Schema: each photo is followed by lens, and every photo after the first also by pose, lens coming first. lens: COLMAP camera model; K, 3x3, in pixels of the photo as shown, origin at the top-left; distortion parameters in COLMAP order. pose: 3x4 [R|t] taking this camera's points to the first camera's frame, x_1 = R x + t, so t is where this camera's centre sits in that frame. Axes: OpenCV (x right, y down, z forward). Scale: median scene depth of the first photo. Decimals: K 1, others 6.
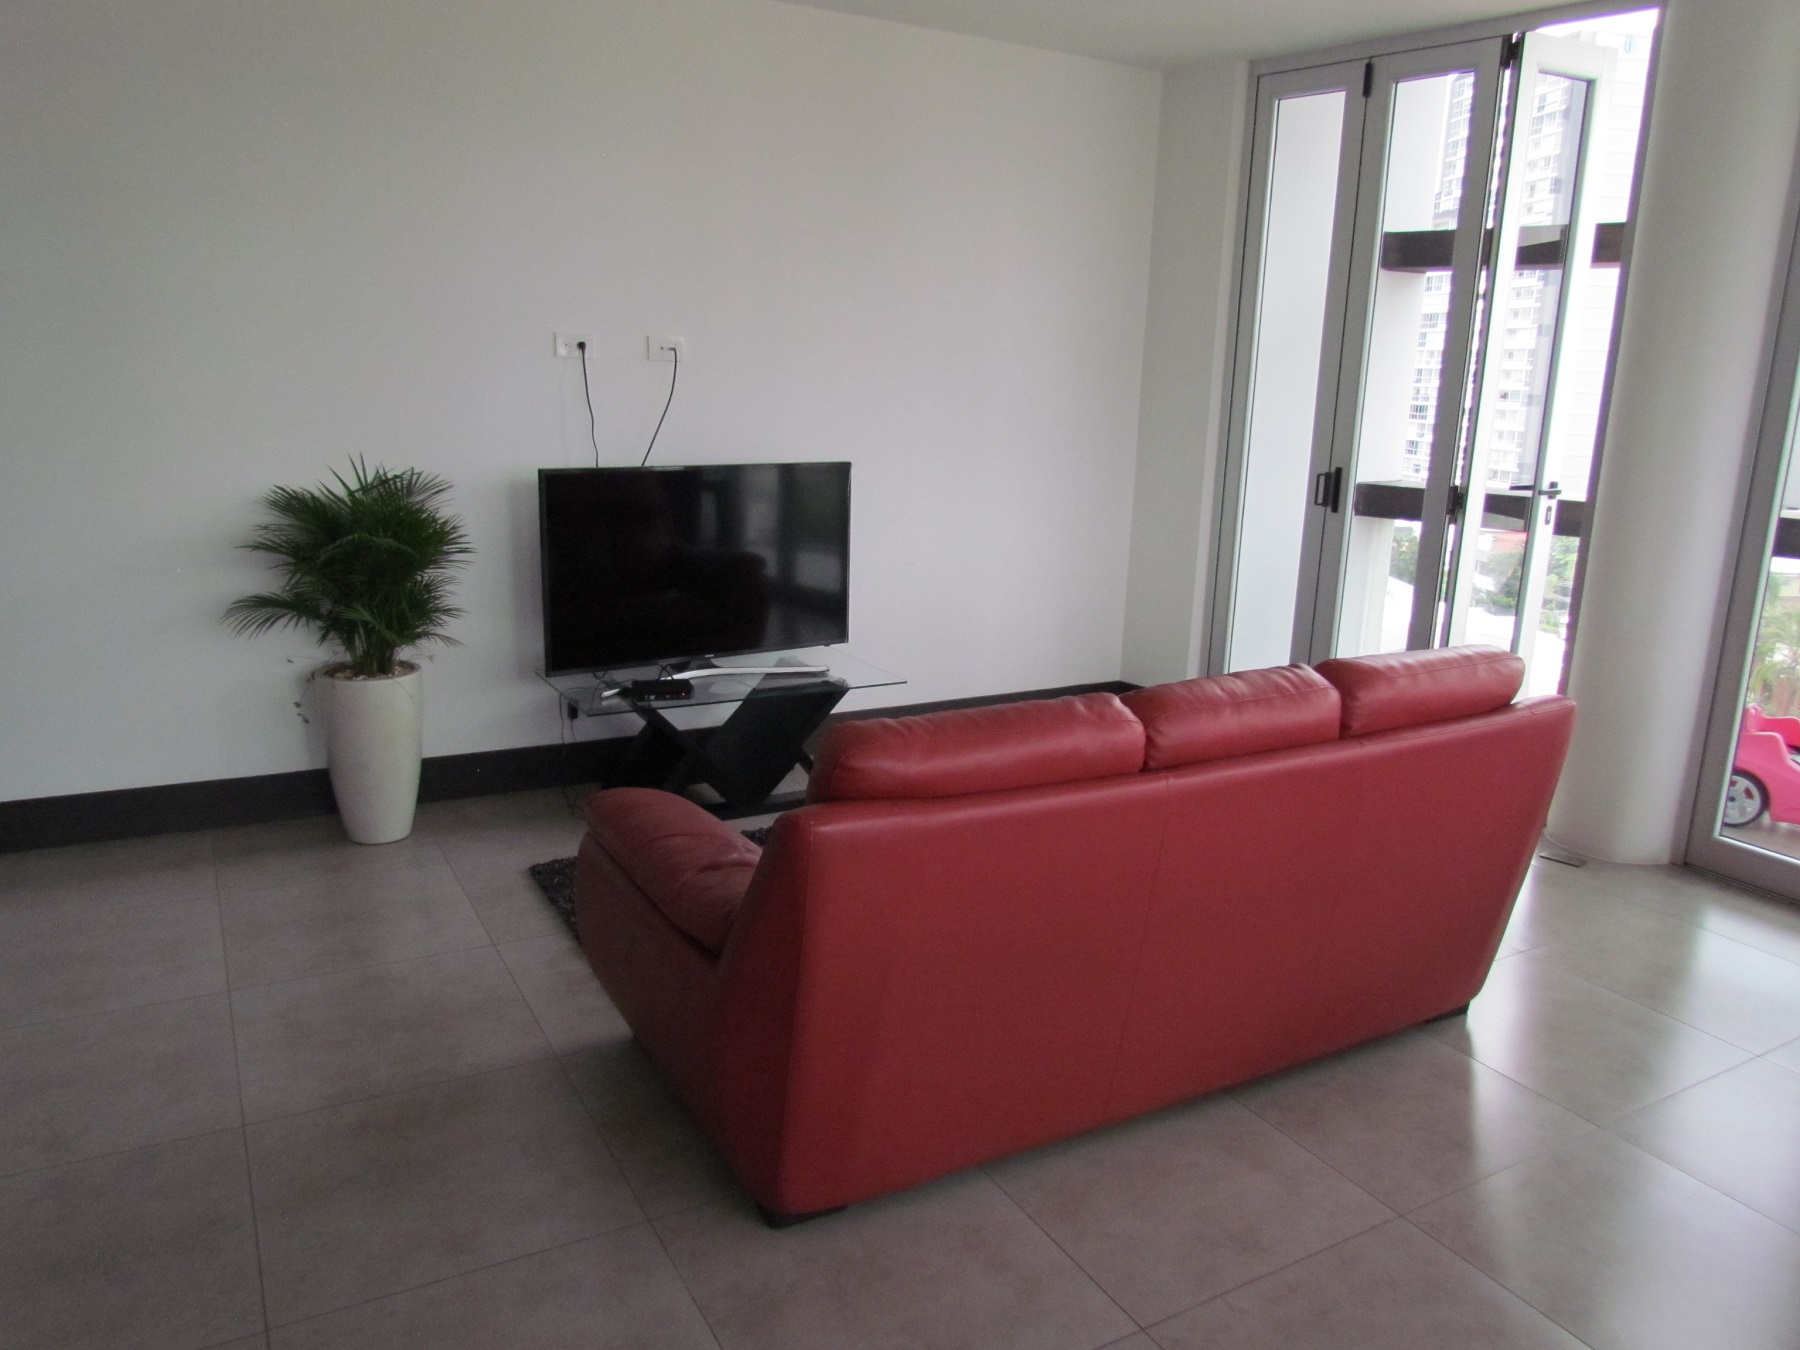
lens RADIAL K [[1290.3, 0, 907.8], [0, 1290.3, 669.9], [0, 0, 1]] dist [-0.005877, -0.004669]
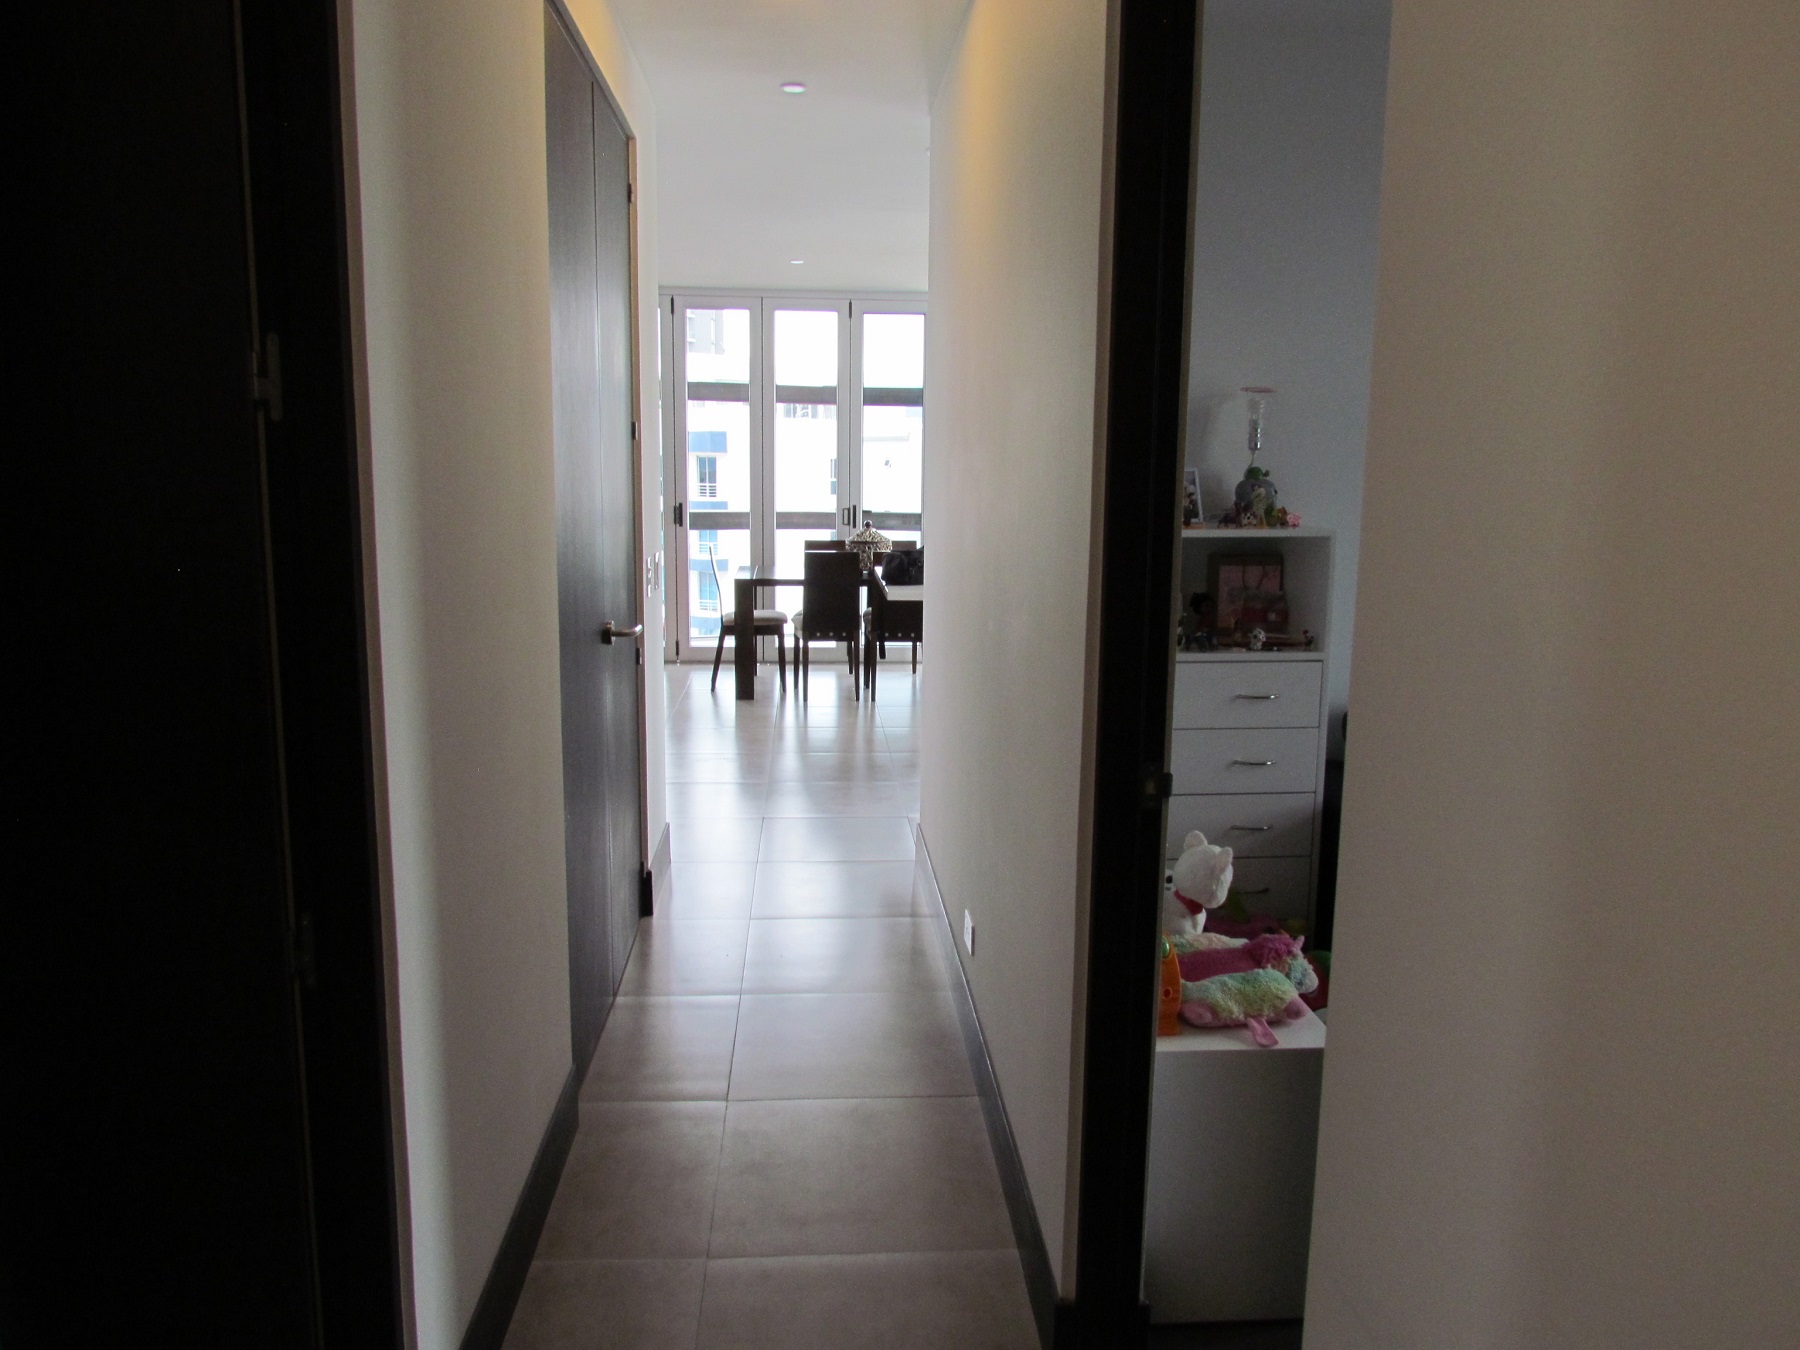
lens RADIAL K [[1290.3, 0, 907.8], [0, 1290.3, 669.9], [0, 0, 1]] dist [-0.005877, -0.004669]
pose [[0.407950, -0.159186, 0.899020, -1.397068], [0.217541, 0.973271, 0.073619, -0.021457], [-0.886709, 0.165541, 0.431676, 0.062460]]
